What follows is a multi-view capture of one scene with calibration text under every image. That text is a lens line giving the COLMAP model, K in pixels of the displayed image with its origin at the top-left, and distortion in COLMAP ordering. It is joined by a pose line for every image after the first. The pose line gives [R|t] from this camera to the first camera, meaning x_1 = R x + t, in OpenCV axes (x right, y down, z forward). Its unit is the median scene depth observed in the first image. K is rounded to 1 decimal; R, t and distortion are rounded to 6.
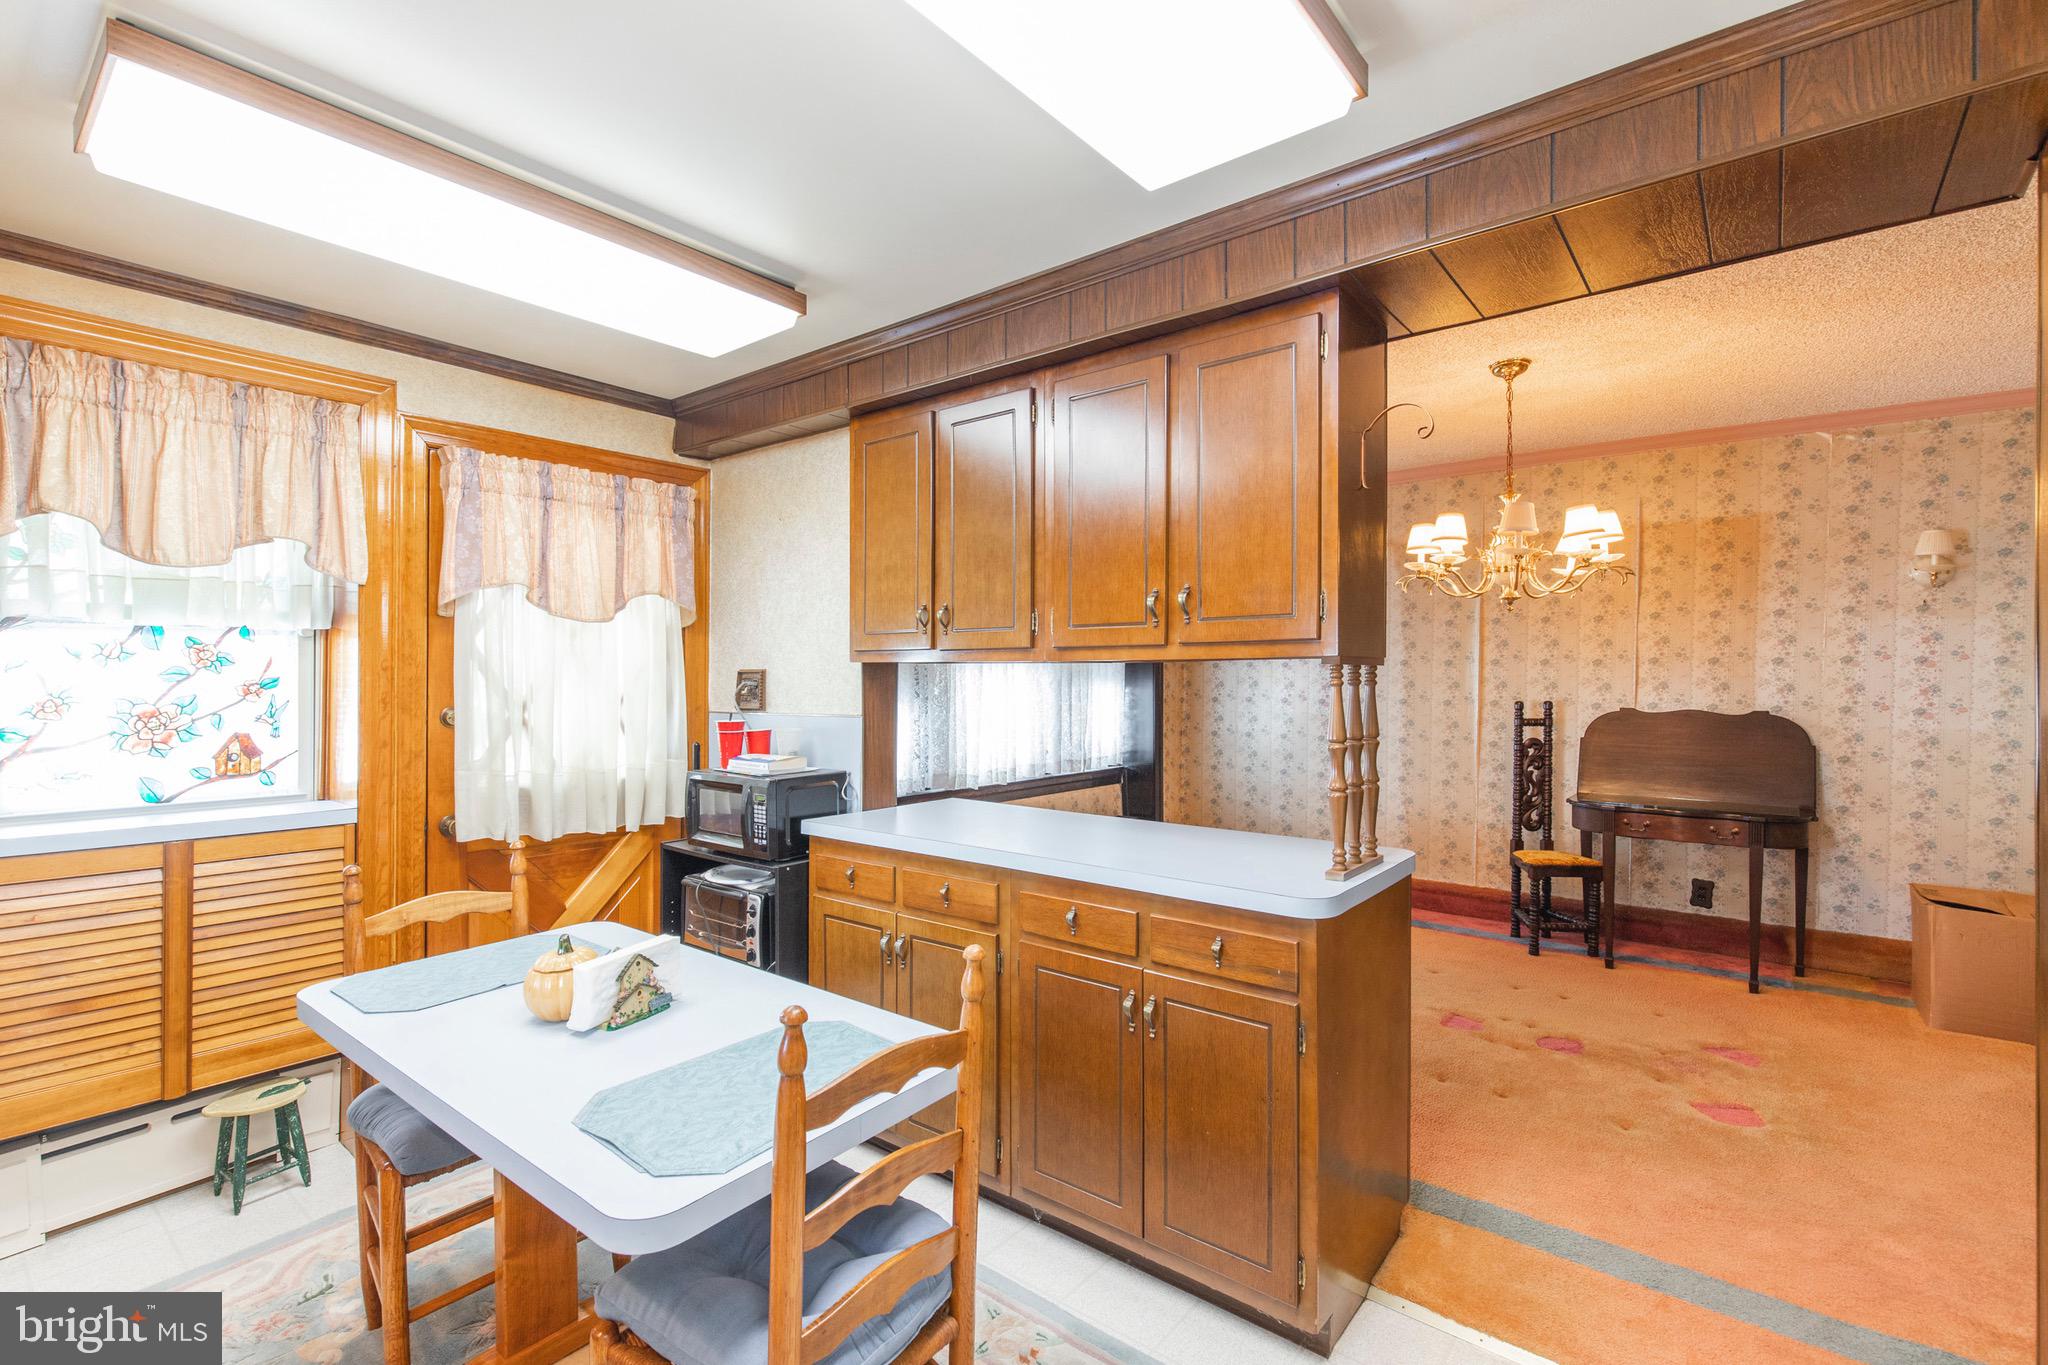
lens RADIAL K [[917.3, 0, 988.3], [0, 917.3, 678.4], [0, 0, 1]] dist [0.011562, -0.004369]
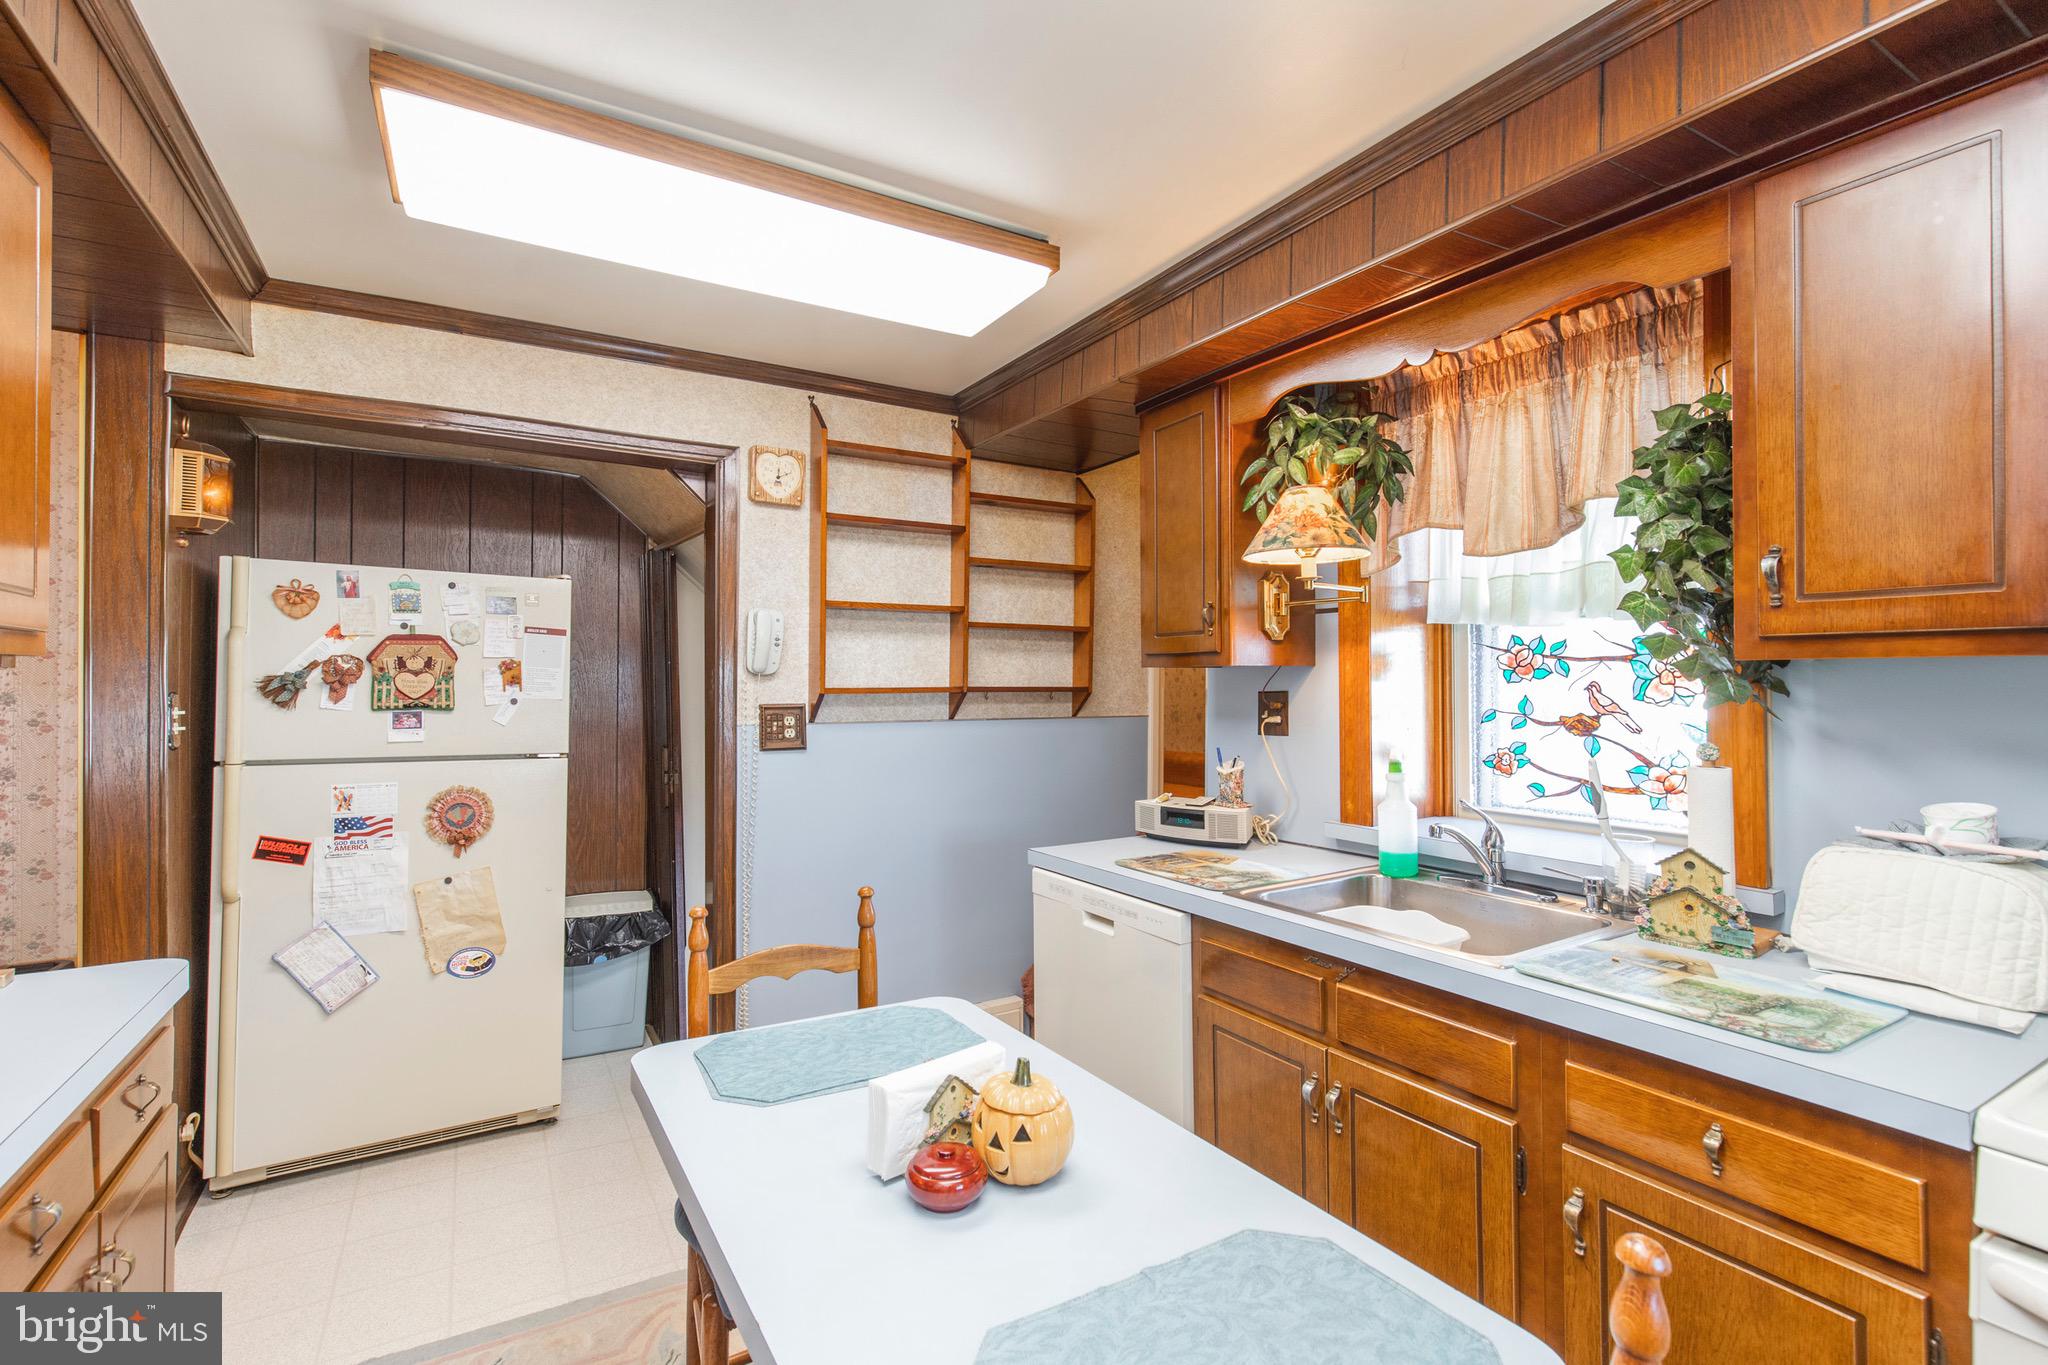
lens RADIAL K [[917.3, 0, 1024.2], [0, 917.3, 683.1], [0, 0, 1]] dist [0.011562, -0.004369]
pose [[-0.946892, -0.000587, 0.321550, -0.333146], [-0.002861, 0.999974, -0.006598, -0.000671], [-0.321538, -0.007167, -0.946870, 0.809969]]
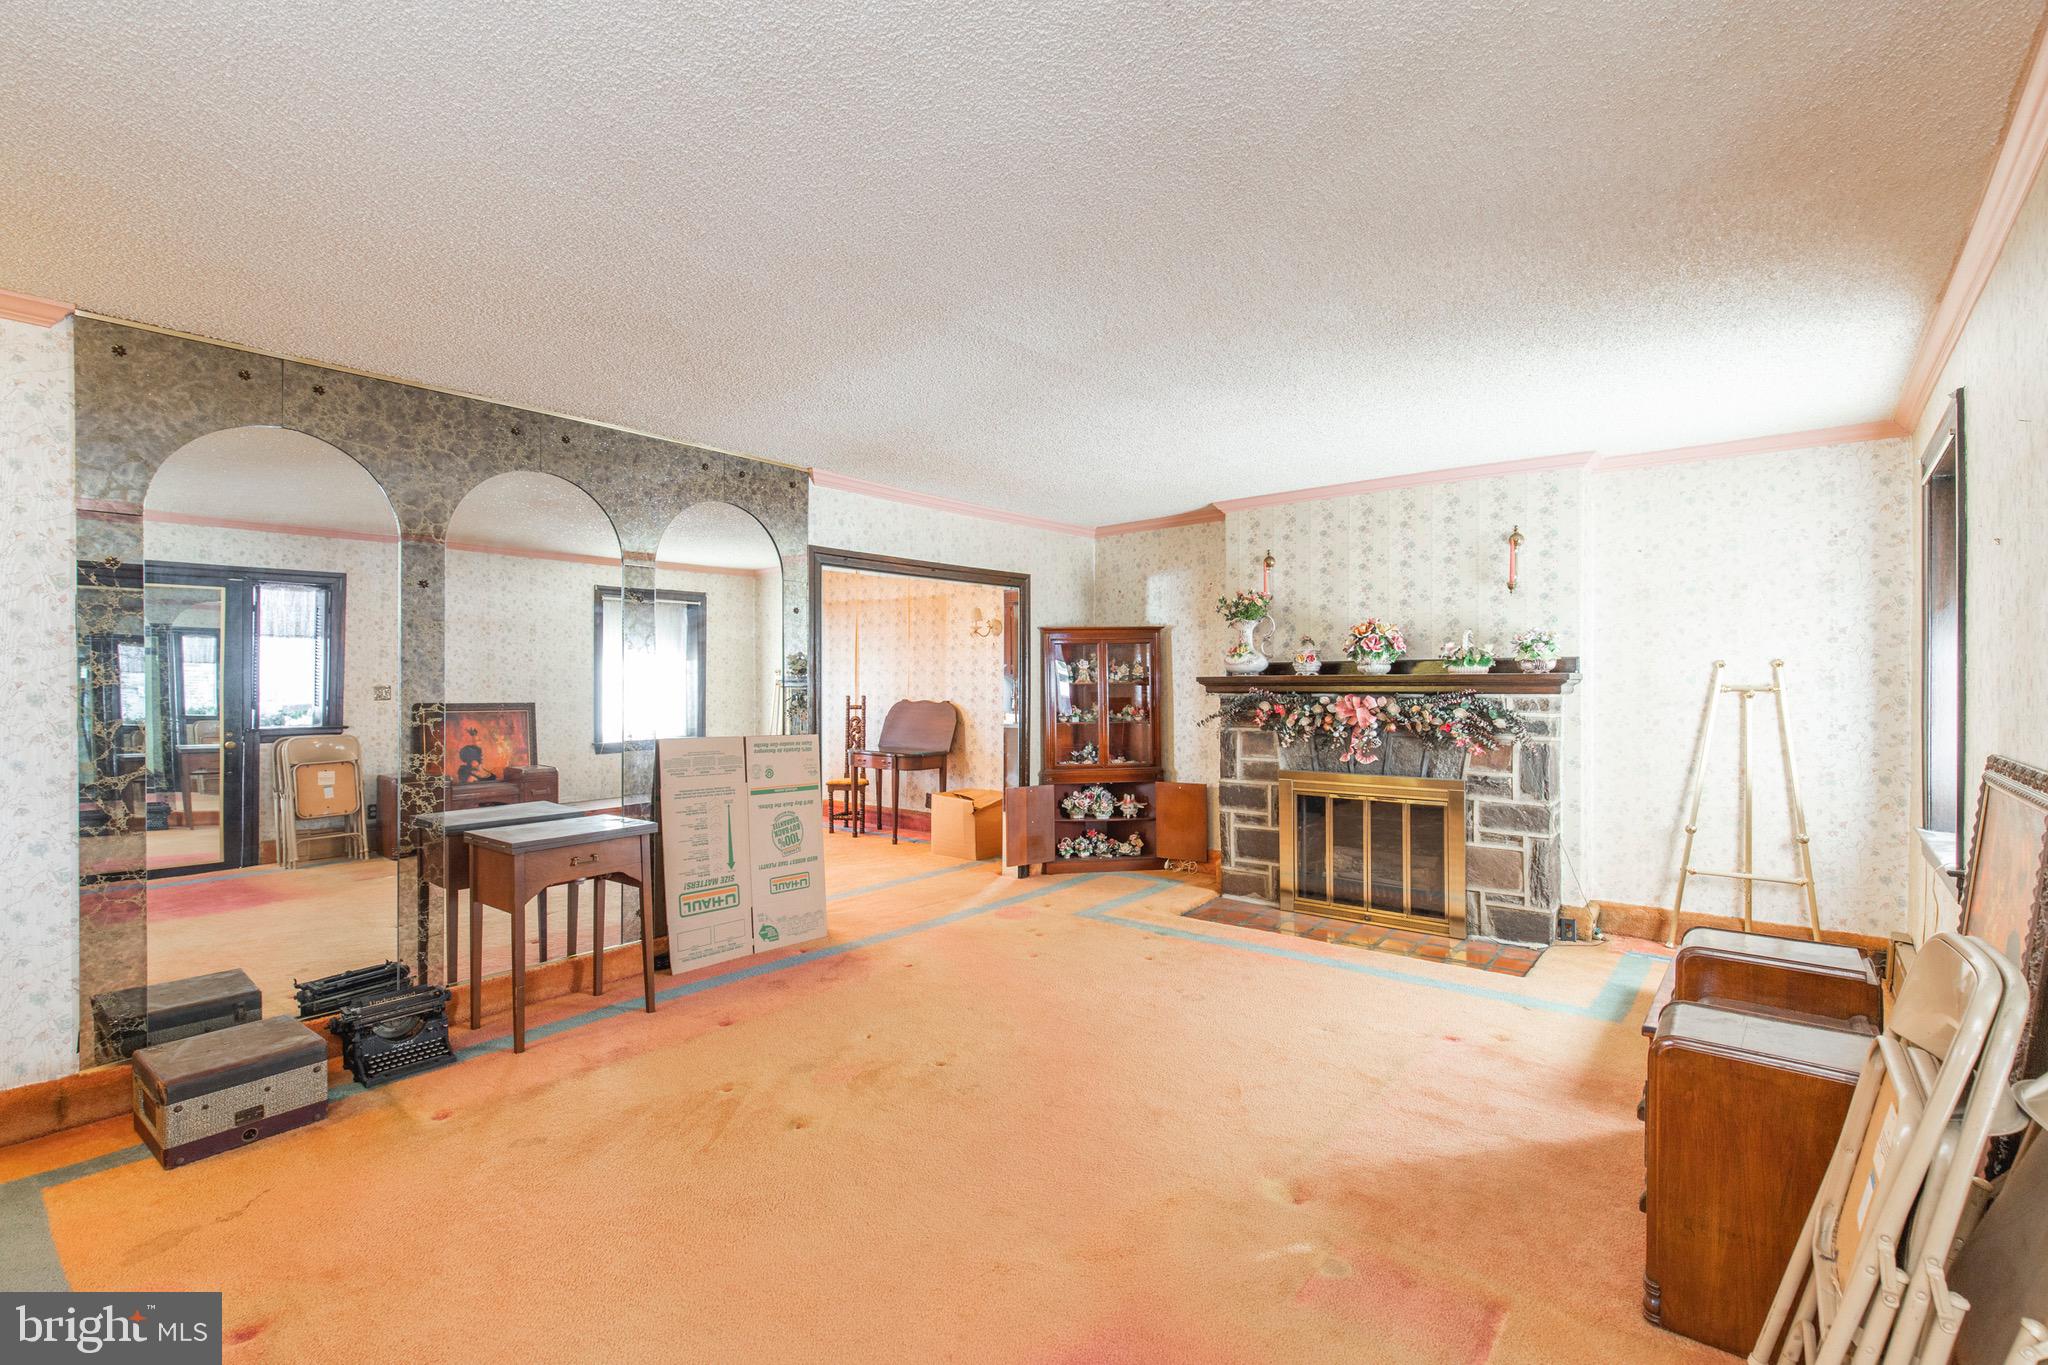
lens RADIAL K [[917.3, 0, 1030.6], [0, 917.3, 683.5], [0, 0, 1]] dist [0.011562, -0.004369]
pose [[0.999541, -0.001164, 0.030287, 1.214362], [0.000896, 0.999960, 0.008869, -0.019835], [-0.030296, -0.008838, 0.999502, -1.100439]]
